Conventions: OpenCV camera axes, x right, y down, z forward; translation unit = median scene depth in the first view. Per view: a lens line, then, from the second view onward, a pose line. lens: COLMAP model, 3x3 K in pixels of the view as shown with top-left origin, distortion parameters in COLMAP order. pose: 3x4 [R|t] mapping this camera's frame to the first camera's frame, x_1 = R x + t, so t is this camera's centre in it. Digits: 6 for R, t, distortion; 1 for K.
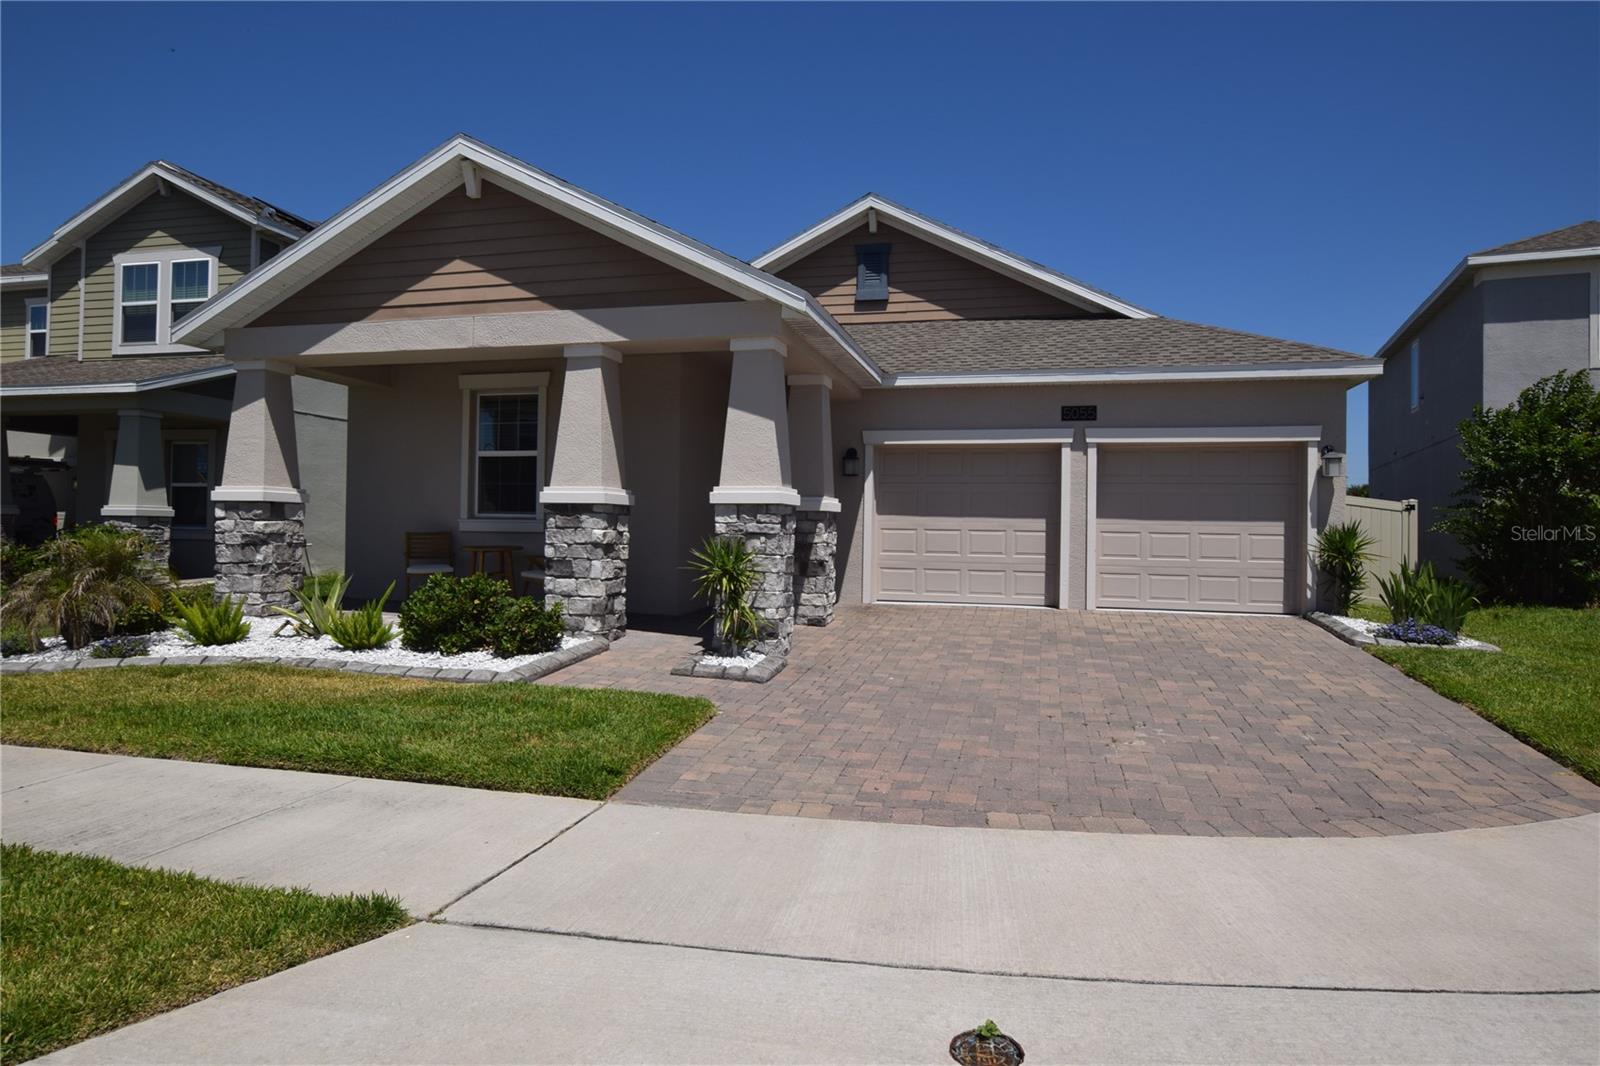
lens RADIAL K [[952.7, 0, 797.0], [0, 952.7, 517.5], [0, 0, 1]] dist [-0.021493, 0.011747]
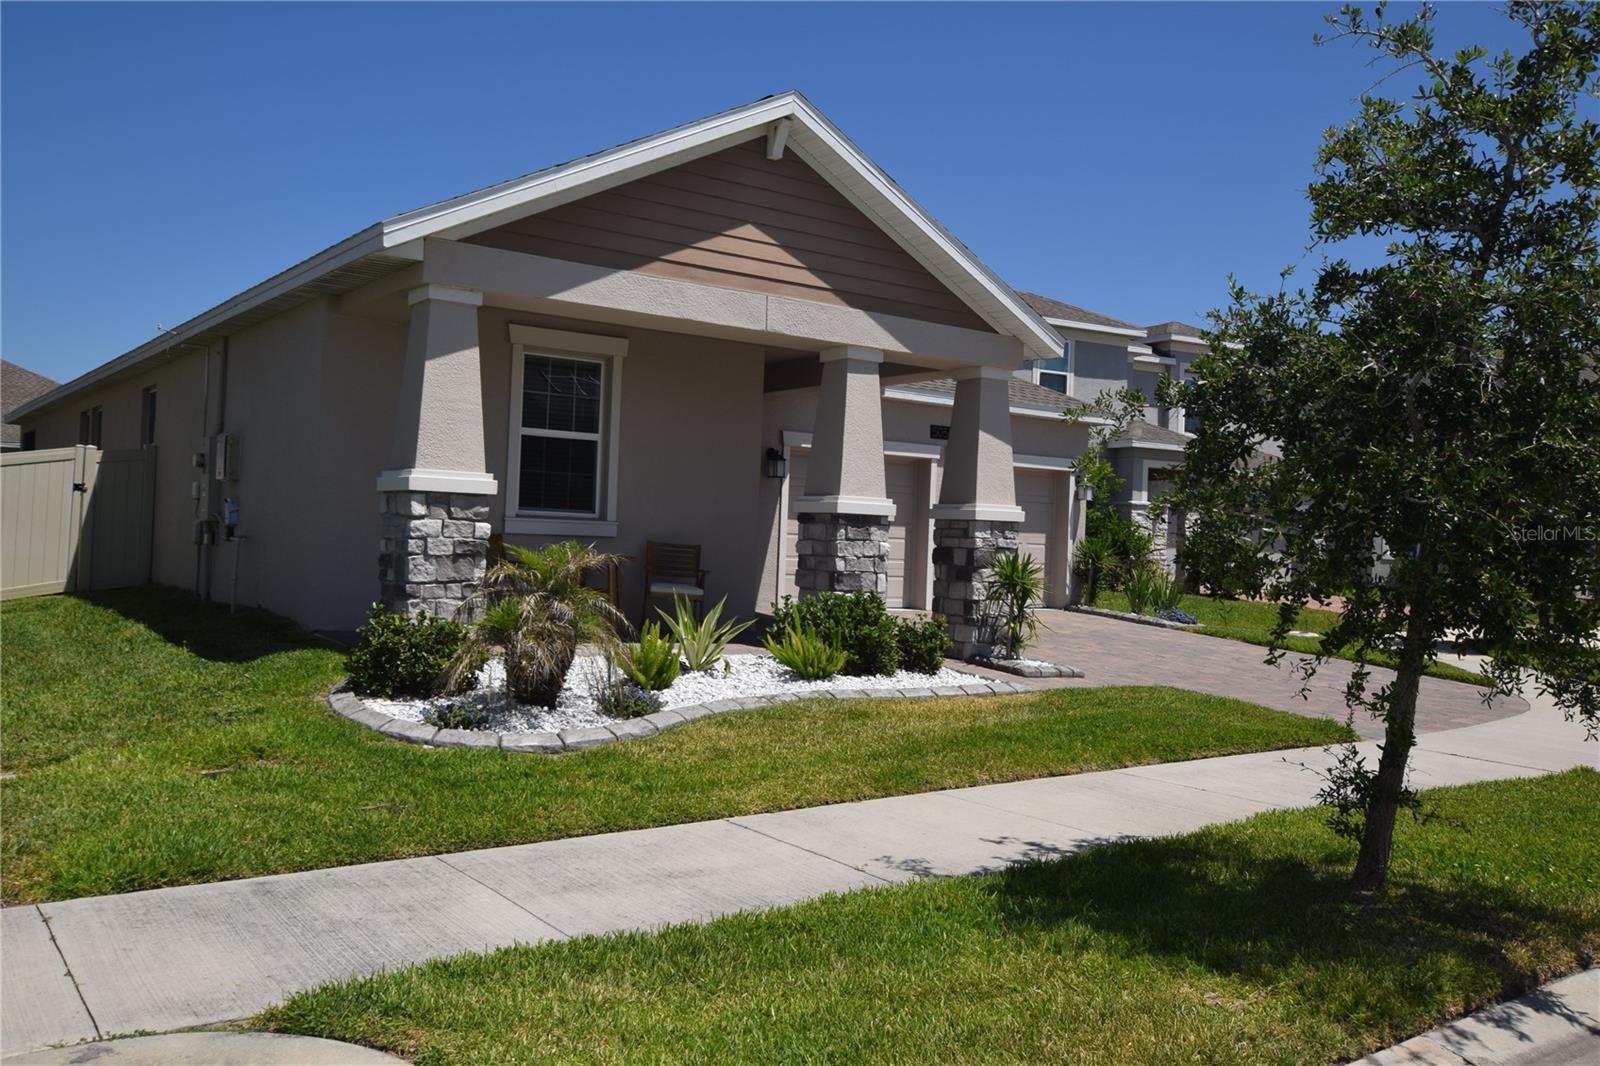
lens RADIAL K [[1314.7, 0, 797.0], [0, 1314.7, 517.9], [0, 0, 1]] dist [0.006231, 0.019393]
pose [[0.626645, 0.021001, 0.779022, -1.247073], [-0.039993, 0.999186, 0.005233, -0.014868], [-0.778278, -0.034434, 0.626975, 0.211920]]
